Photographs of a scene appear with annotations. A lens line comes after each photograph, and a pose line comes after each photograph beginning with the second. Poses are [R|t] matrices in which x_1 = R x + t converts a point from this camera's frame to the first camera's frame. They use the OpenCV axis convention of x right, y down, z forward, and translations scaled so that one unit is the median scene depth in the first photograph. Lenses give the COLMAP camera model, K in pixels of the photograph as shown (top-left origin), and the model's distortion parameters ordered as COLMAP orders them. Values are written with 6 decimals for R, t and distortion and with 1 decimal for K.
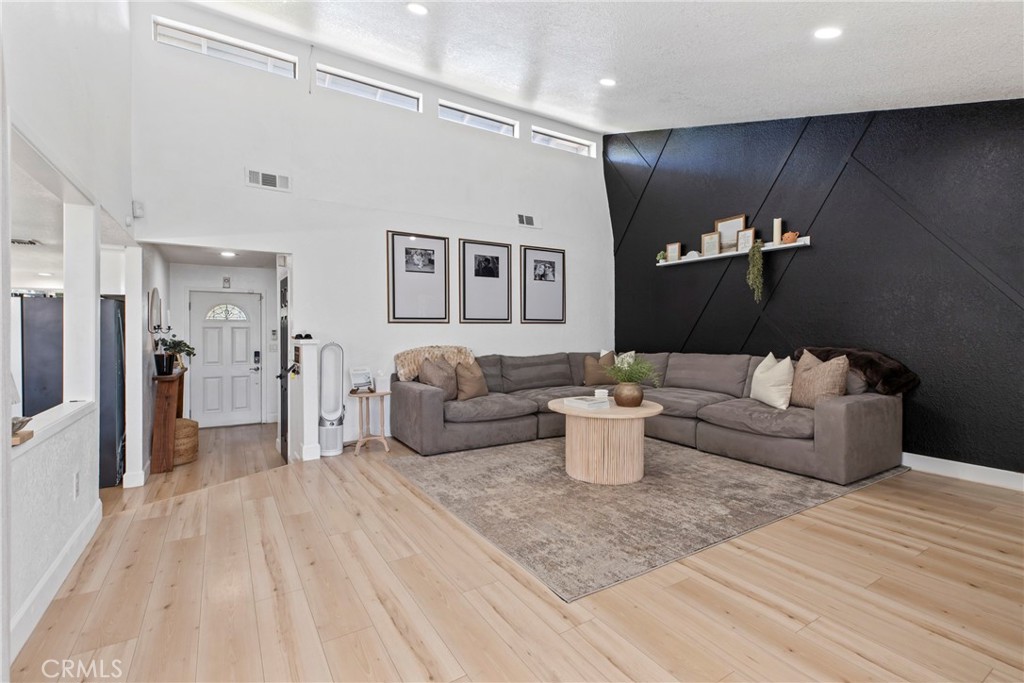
lens RADIAL K [[464.6, 0, 516.0], [0, 464.6, 337.2], [0, 0, 1]] dist [-0.000215, 0.000171]
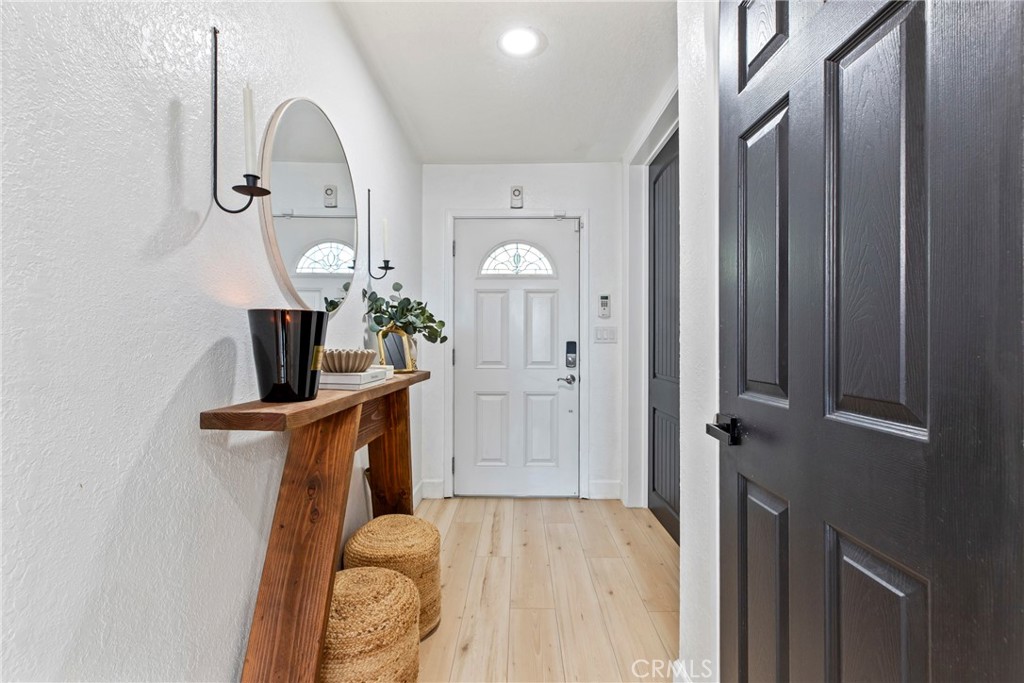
lens RADIAL K [[464.6, 0, 512.0], [0, 464.6, 342.7], [0, 0, 1]] dist [-0.000215, 0.000171]
pose [[0.839333, 0.002245, -0.543612, -0.362619], [-0.007545, 0.999943, -0.007520, 0.036459], [0.543565, 0.010414, 0.839303, 0.590345]]
